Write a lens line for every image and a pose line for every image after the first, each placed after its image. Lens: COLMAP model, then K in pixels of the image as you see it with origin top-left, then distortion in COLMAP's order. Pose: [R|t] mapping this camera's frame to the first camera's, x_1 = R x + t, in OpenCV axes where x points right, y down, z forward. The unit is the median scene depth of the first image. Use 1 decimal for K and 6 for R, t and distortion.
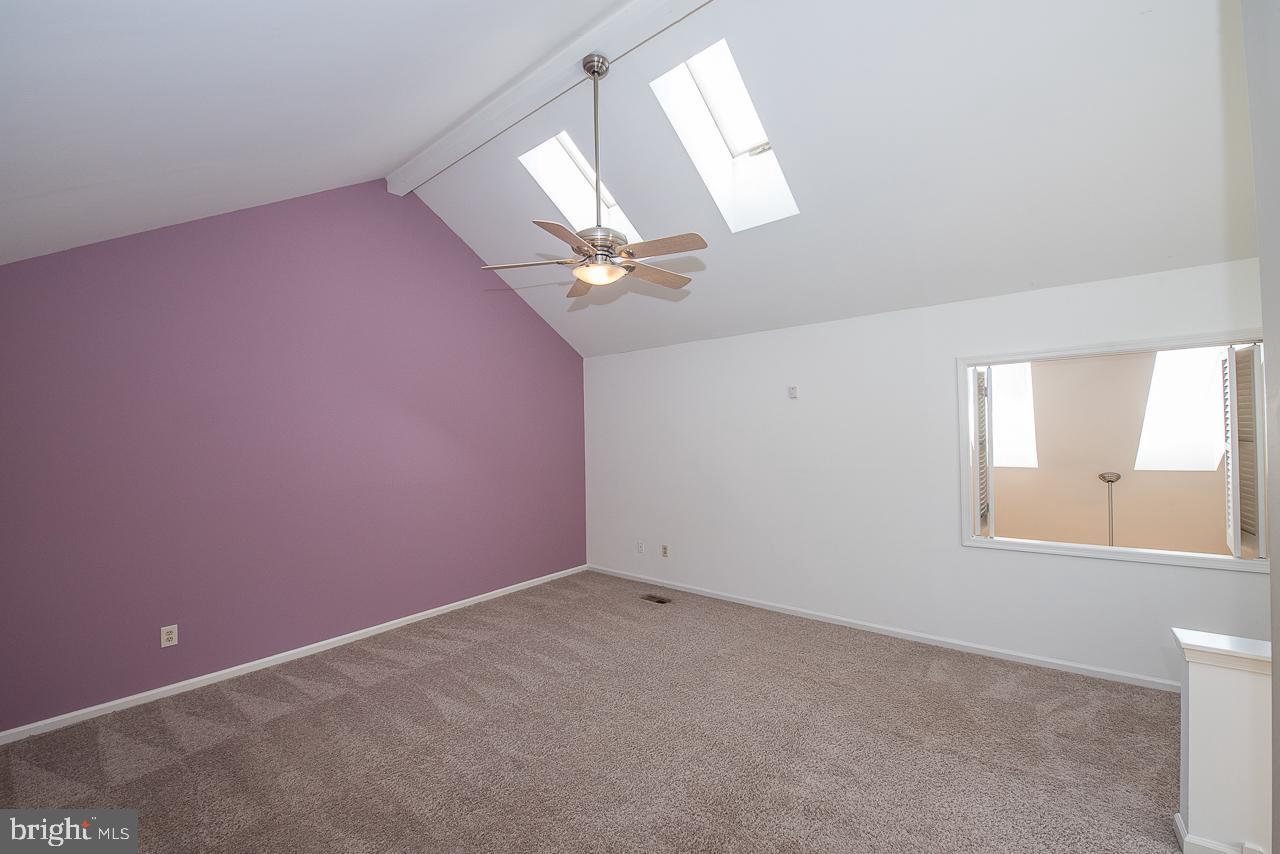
lens RADIAL K [[510.2, 0, 642.9], [0, 510.2, 430.9], [0, 0, 1]] dist [-0.018568, -0.000954]
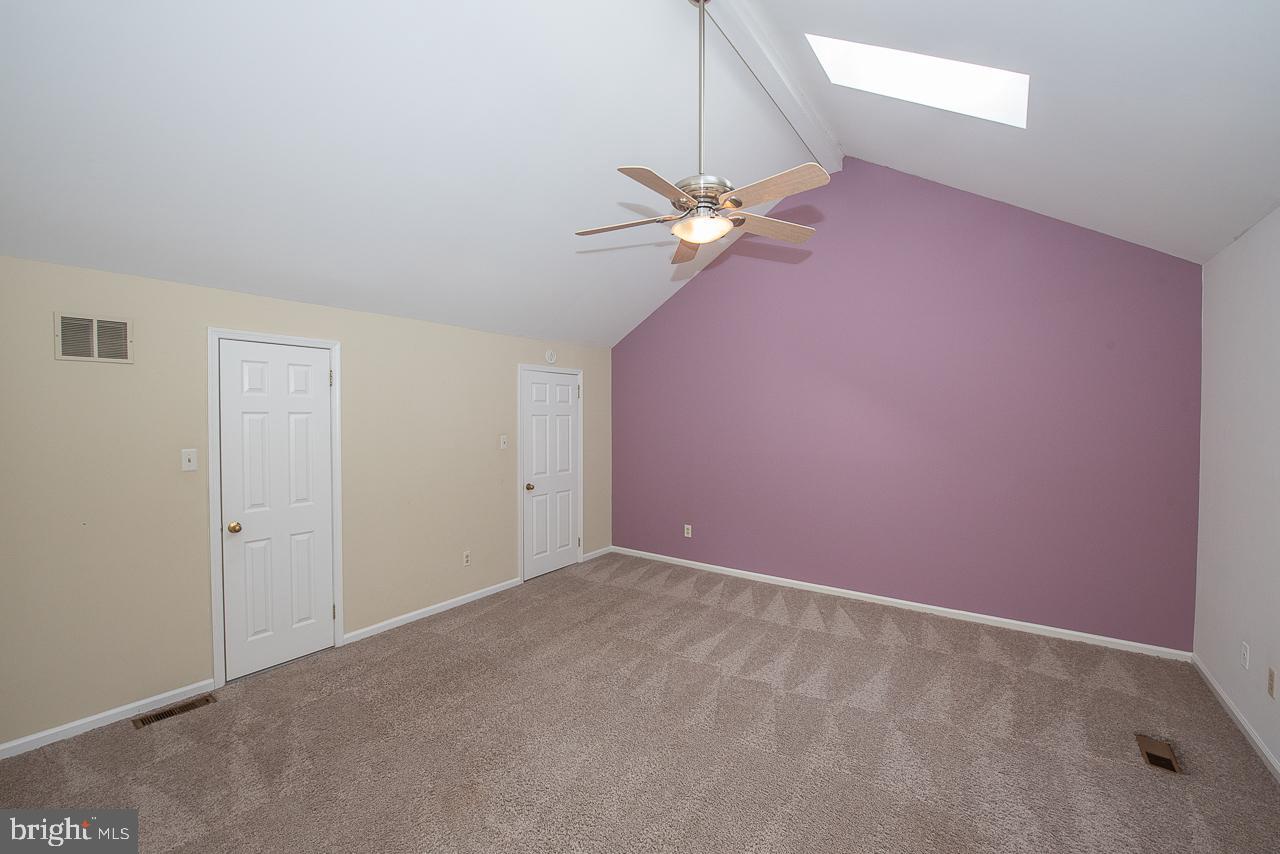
lens RADIAL K [[510.2, 0, 645.9], [0, 510.2, 418.7], [0, 0, 1]] dist [-0.018568, -0.000954]
pose [[0.081028, 0.037558, -0.996004, 0.536477], [0.002521, 0.999279, 0.037886, -0.024833], [0.996709, -0.005581, 0.080875, 0.522244]]
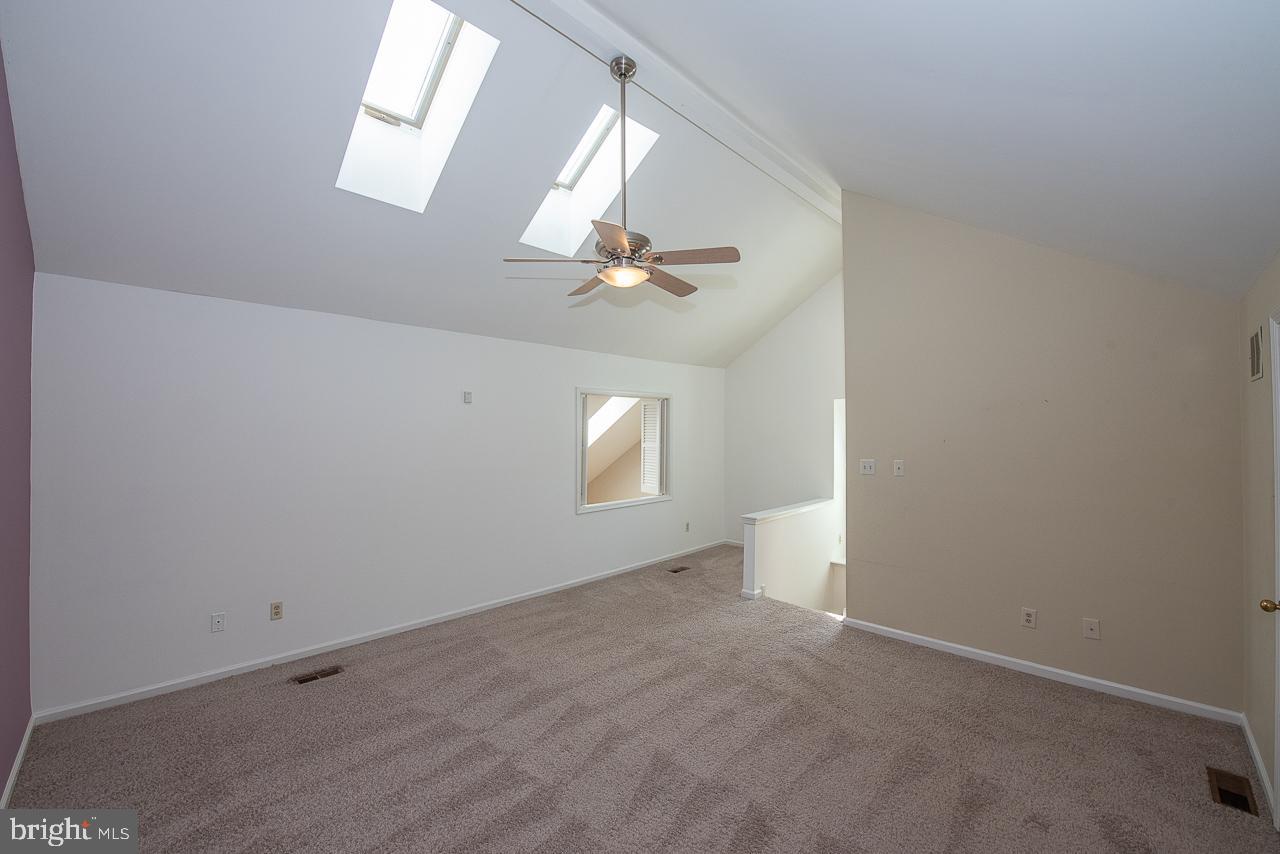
lens RADIAL K [[510.2, 0, 636.2], [0, 510.2, 427.5], [0, 0, 1]] dist [-0.018568, -0.000954]
pose [[0.101004, 0.029949, 0.994435, -0.721890], [-0.003681, 0.999551, -0.029729, 0.015526], [-0.994879, -0.000658, 0.101068, 0.579936]]
